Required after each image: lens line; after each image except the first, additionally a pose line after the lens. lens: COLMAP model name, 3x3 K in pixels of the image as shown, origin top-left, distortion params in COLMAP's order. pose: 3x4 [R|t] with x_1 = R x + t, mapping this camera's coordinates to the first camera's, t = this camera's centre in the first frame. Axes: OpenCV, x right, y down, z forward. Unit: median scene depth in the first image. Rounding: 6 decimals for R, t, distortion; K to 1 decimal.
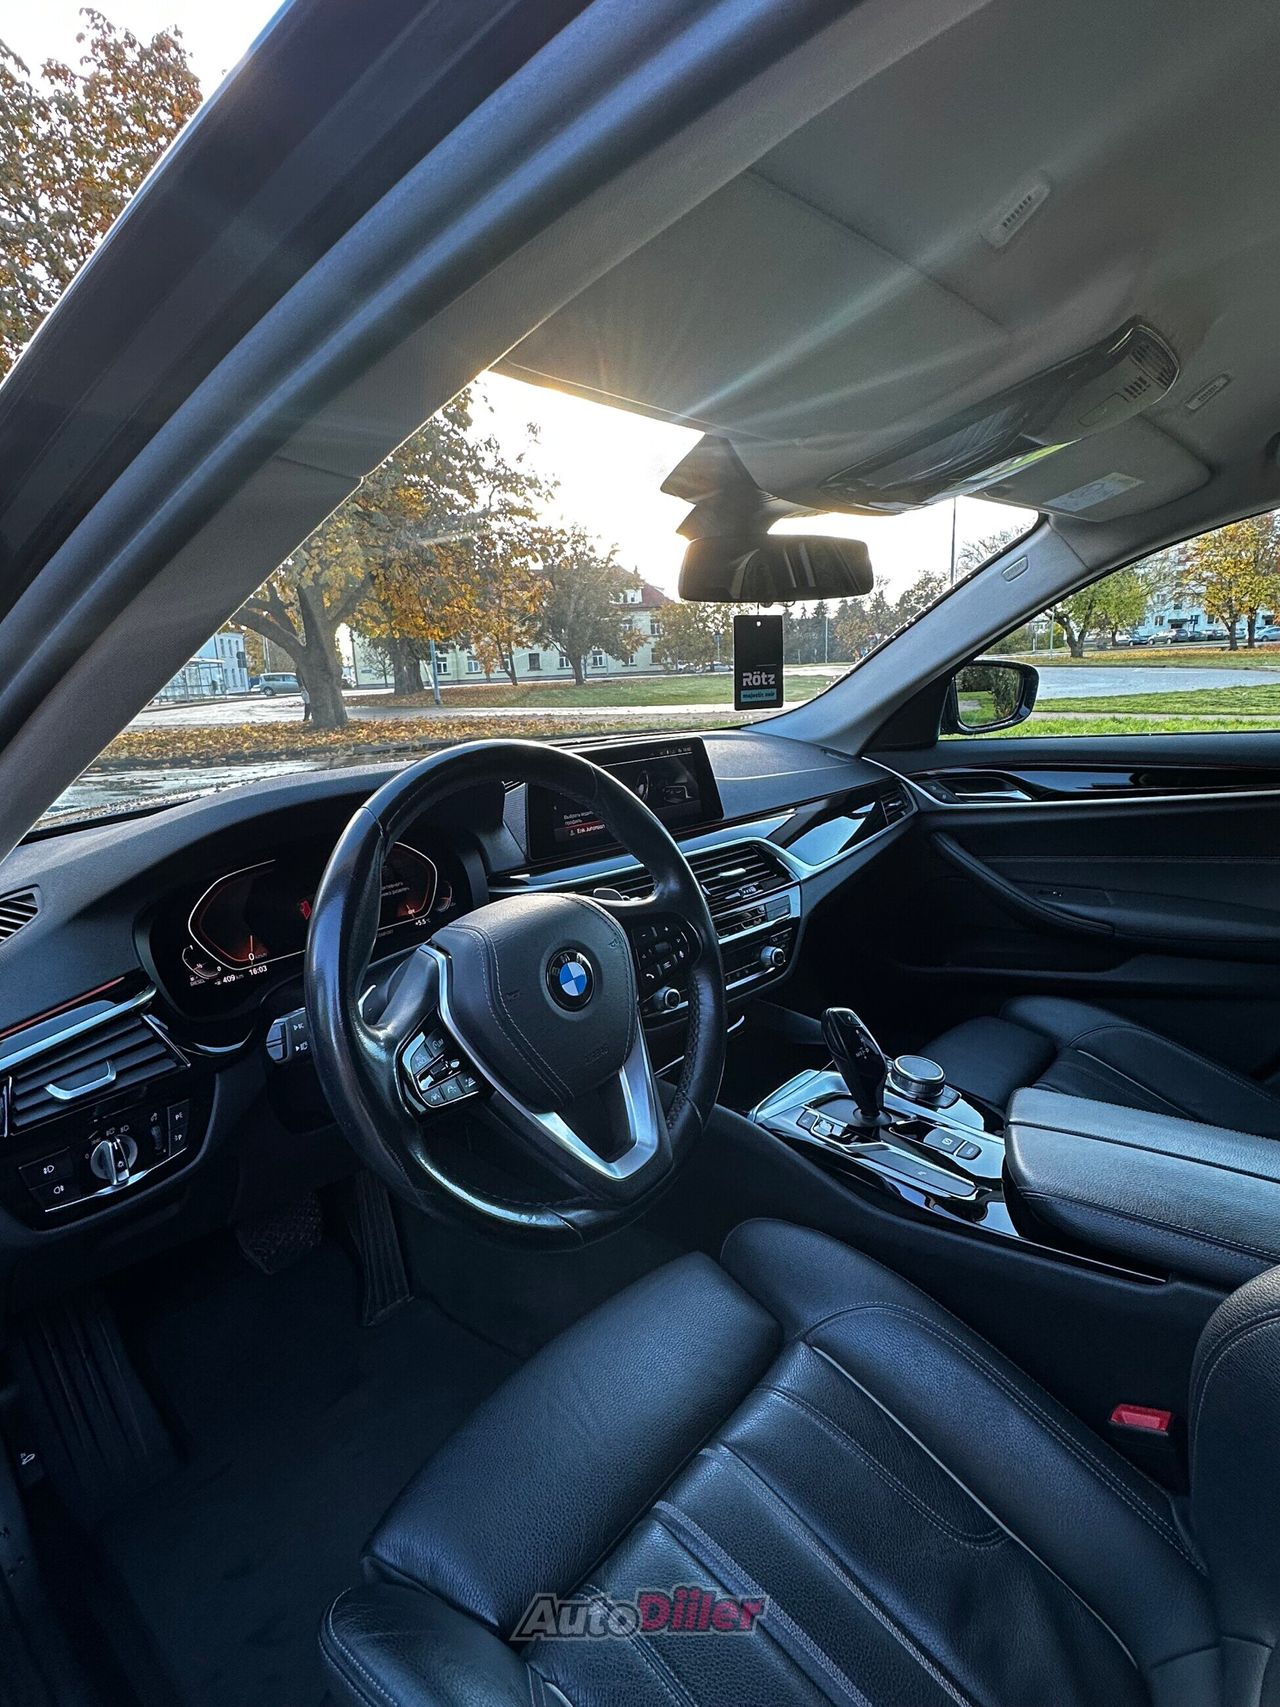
lens RADIAL K [[888.5, 0, 634.9], [0, 888.5, 853.6], [0, 0, 1]] dist [-0.007362, -0.000181]
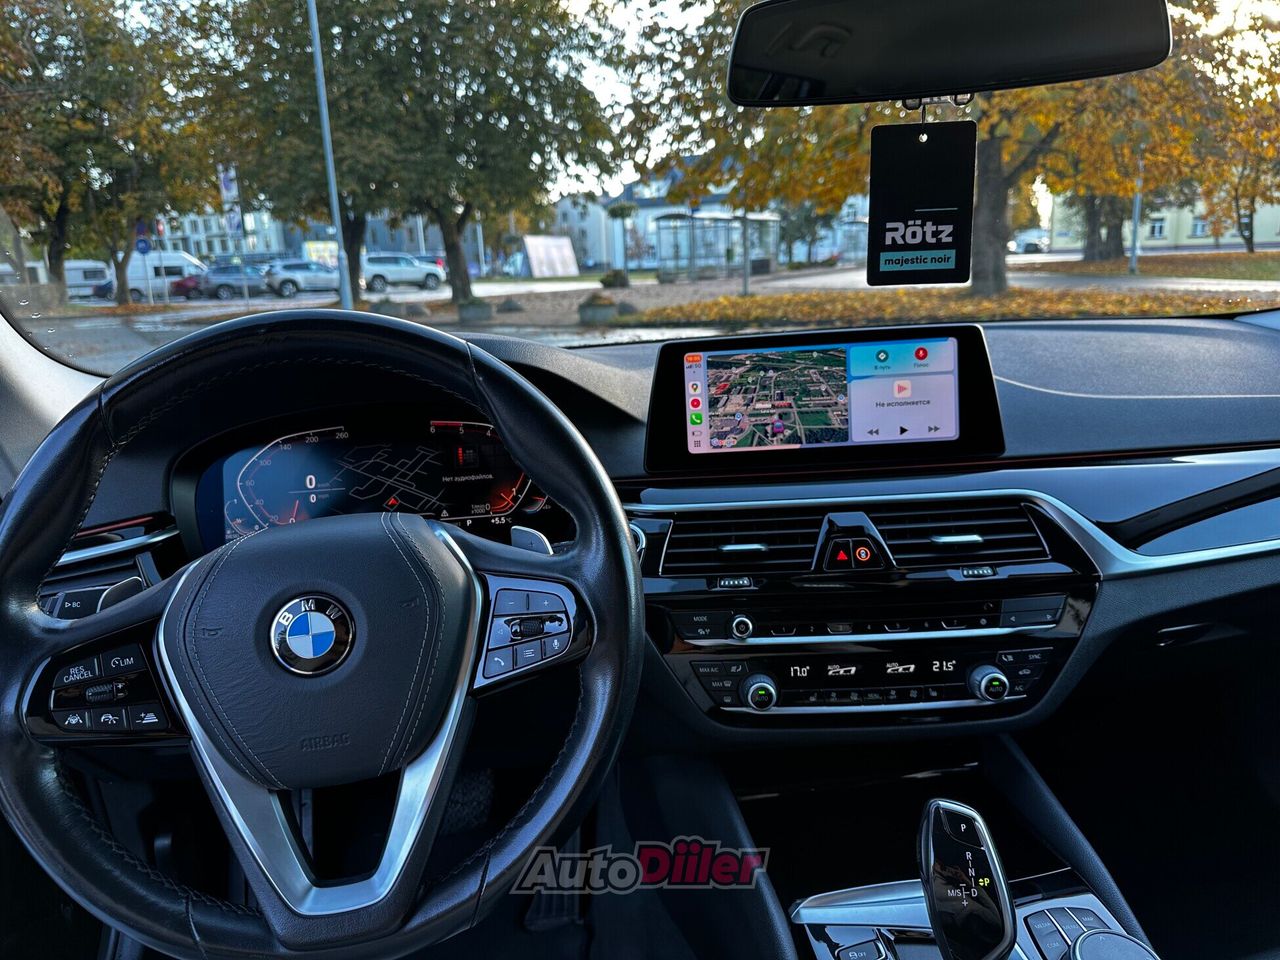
lens RADIAL K [[932.2, 0, 647.2], [0, 932.2, 482.4], [0, 0, 1]] dist [0.016470, -0.006300]
pose [[0.769737, 0.169927, -0.615329, 0.322582], [-0.134422, 0.985453, 0.103987, -0.055442], [0.624048, 0.002671, 0.781381, 0.304814]]
